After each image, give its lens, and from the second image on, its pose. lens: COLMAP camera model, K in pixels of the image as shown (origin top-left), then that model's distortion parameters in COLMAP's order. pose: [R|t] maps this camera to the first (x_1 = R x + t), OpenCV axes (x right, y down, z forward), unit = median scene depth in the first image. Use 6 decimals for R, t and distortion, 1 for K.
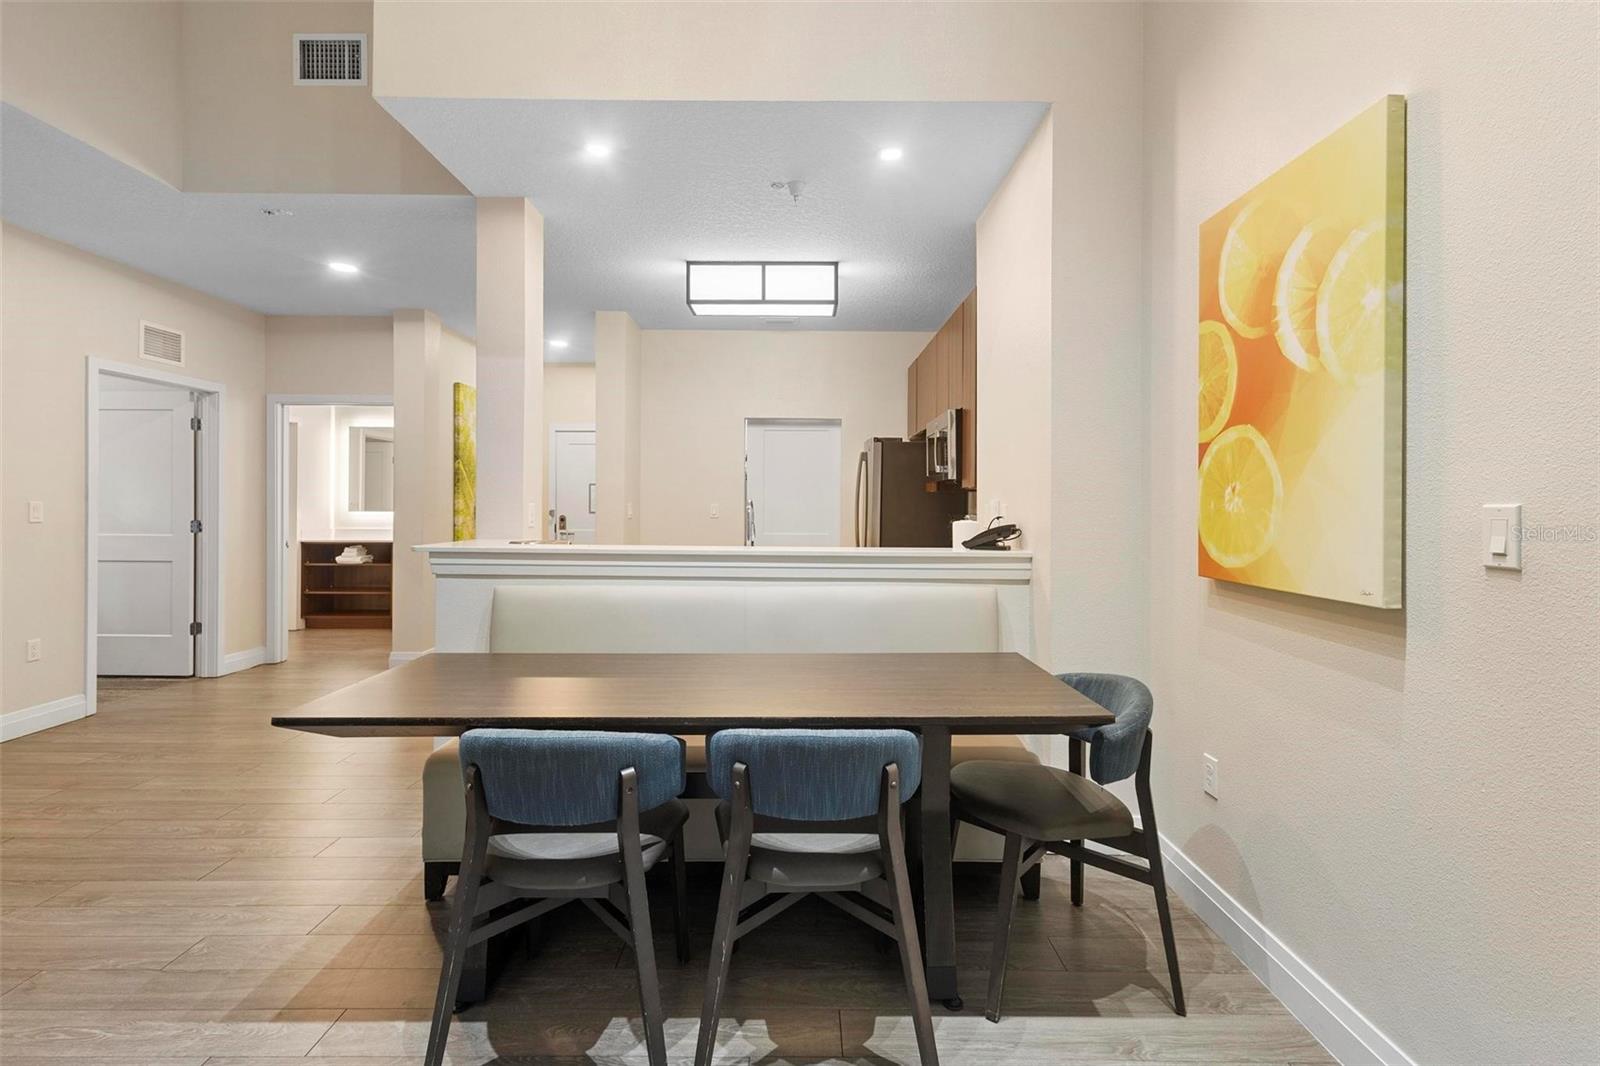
lens RADIAL K [[741.9, 0, 797.2], [0, 741.9, 500.1], [0, 0, 1]] dist [0.009373, -0.003665]
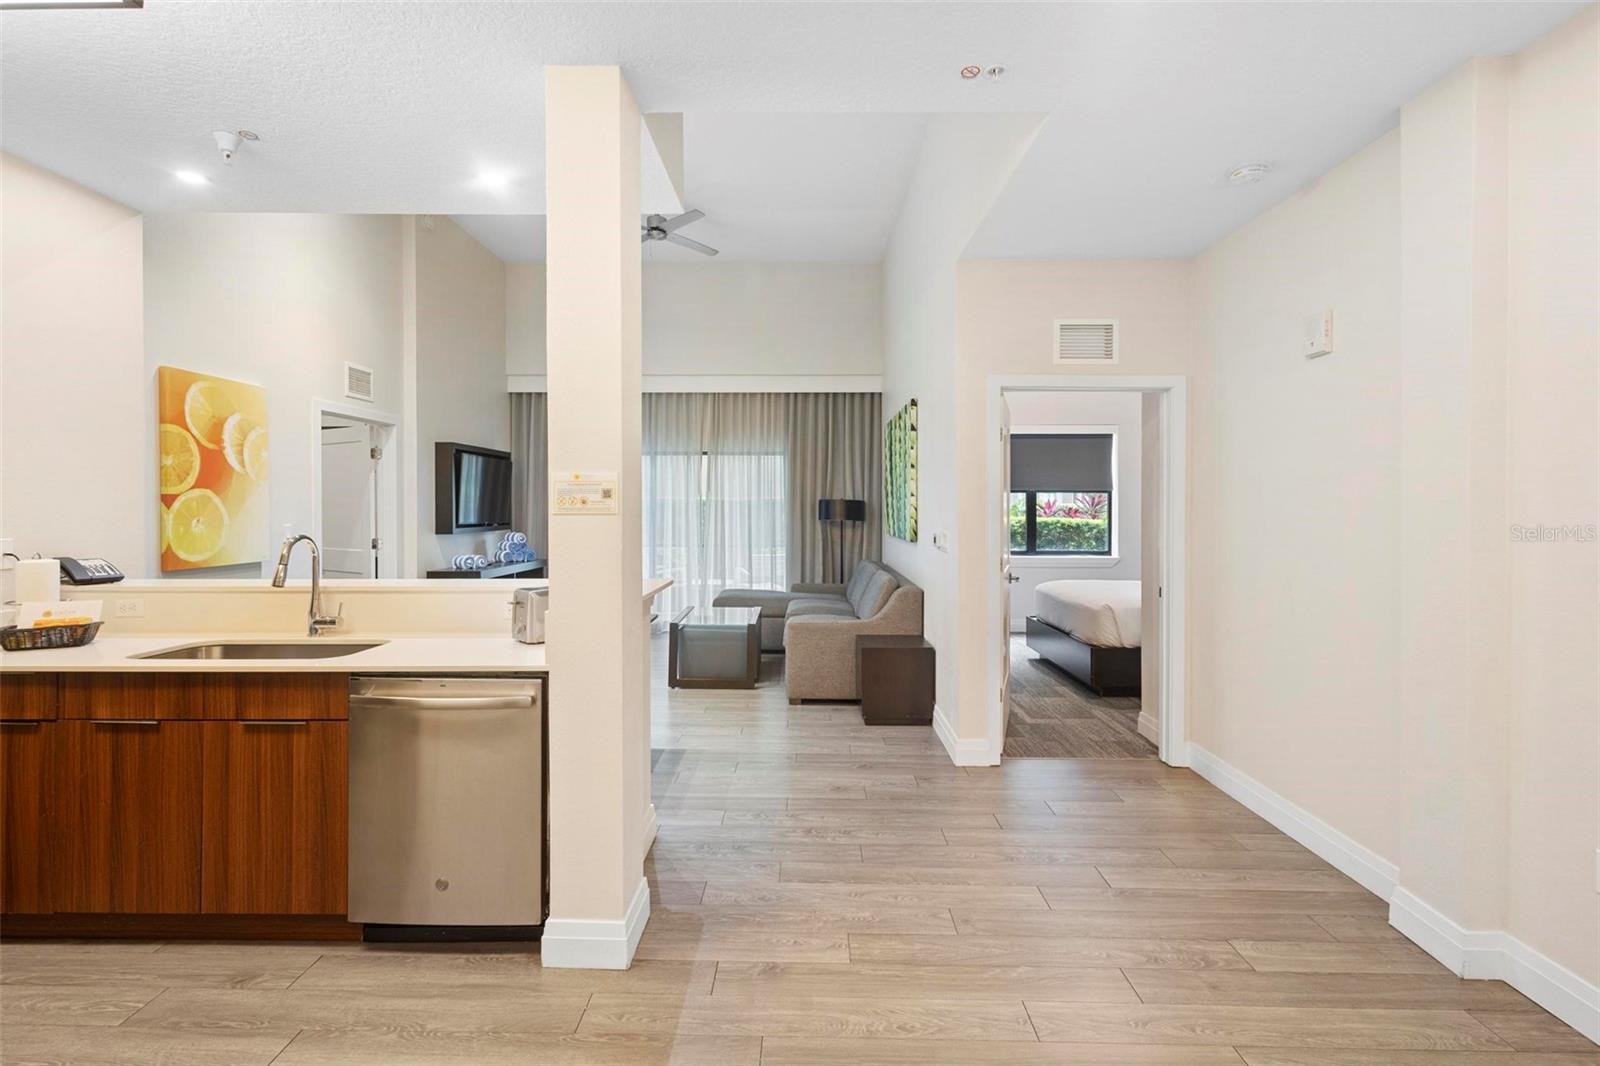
lens RADIAL K [[741.9, 0, 800.1], [0, 741.9, 508.3], [0, 0, 1]] dist [0.009373, -0.003665]
pose [[-0.999889, -0.006399, 0.013465, -0.990948], [-0.006440, 0.999975, -0.002964, -0.050218], [-0.013445, -0.003051, -0.999905, 2.848369]]
